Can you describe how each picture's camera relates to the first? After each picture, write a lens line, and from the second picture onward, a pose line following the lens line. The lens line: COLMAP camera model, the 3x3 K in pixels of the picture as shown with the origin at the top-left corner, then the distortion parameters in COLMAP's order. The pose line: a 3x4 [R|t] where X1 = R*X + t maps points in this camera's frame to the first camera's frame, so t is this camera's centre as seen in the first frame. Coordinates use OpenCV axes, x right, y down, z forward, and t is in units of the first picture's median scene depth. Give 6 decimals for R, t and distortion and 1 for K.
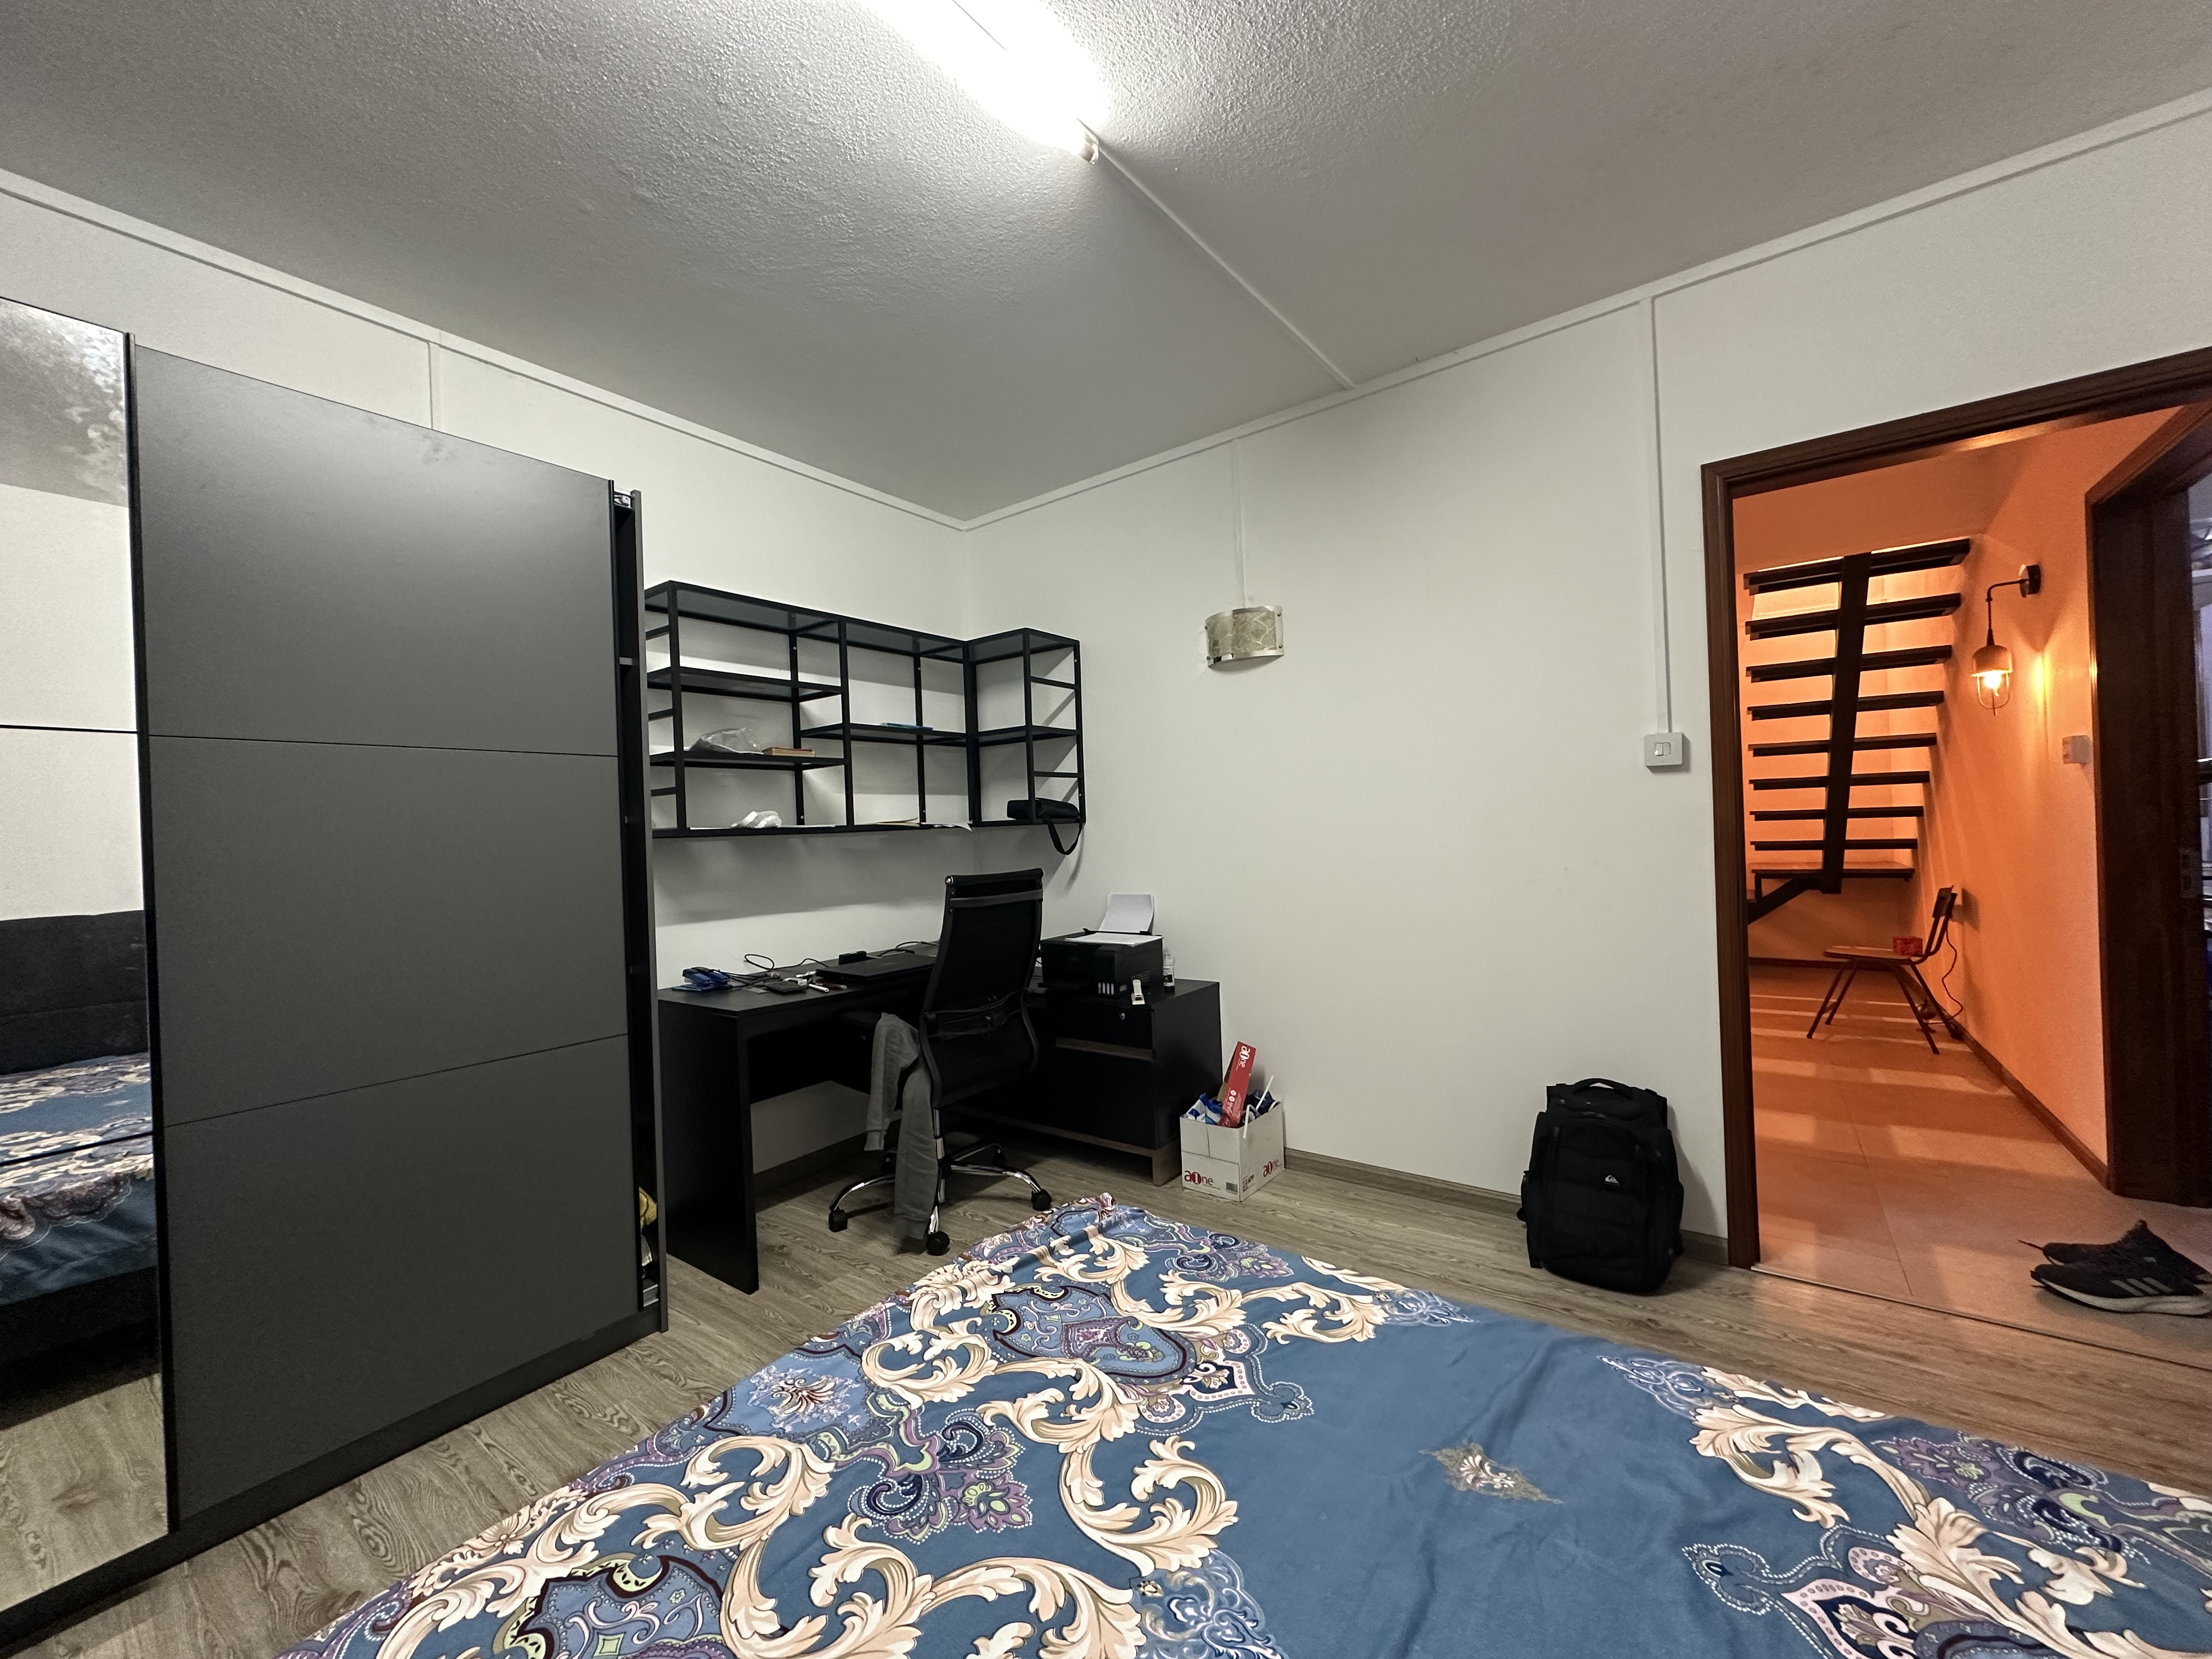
lens RADIAL K [[878.7, 0, 1108.1], [0, 878.7, 828.6], [0, 0, 1]] dist [0.003335, 0.000143]
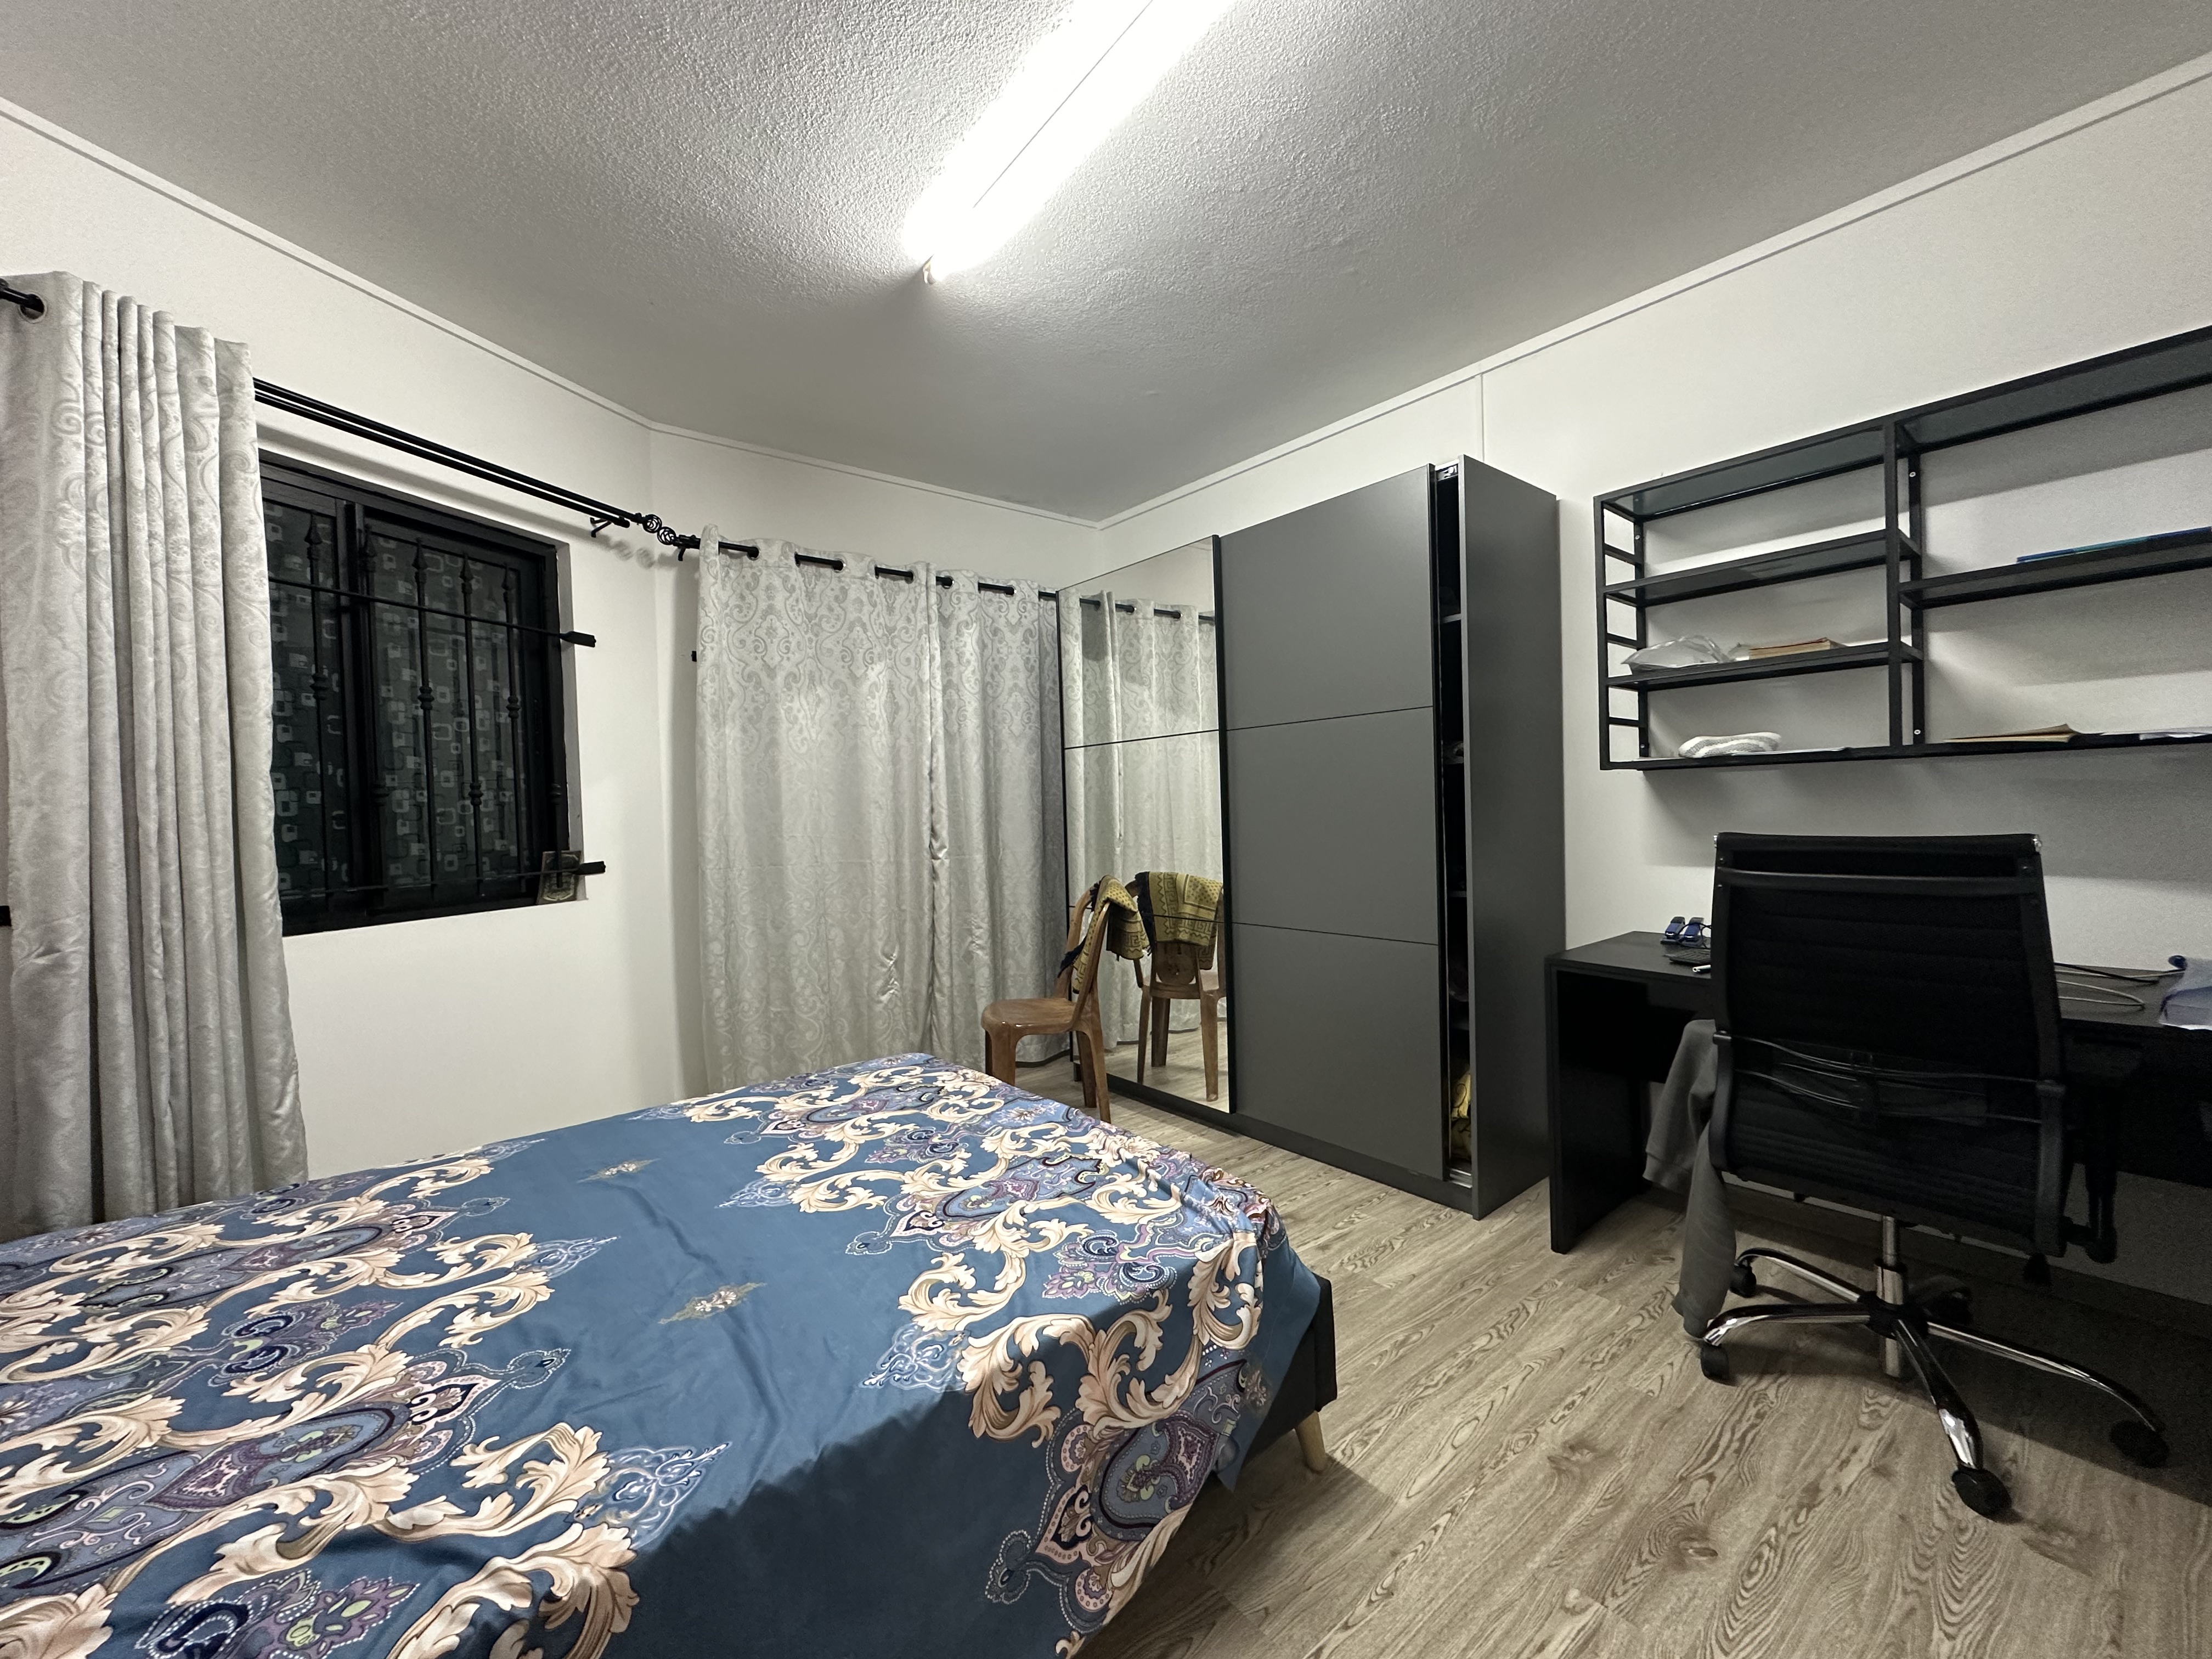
lens RADIAL K [[878.7, 0, 1108.1], [0, 878.7, 828.6], [0, 0, 1]] dist [0.003335, 0.000143]
pose [[-0.247662, 0.064904, -0.966670, 0.985445], [0.038044, 0.997636, 0.057236, -0.005222], [0.968099, -0.022600, -0.249546, 1.265734]]
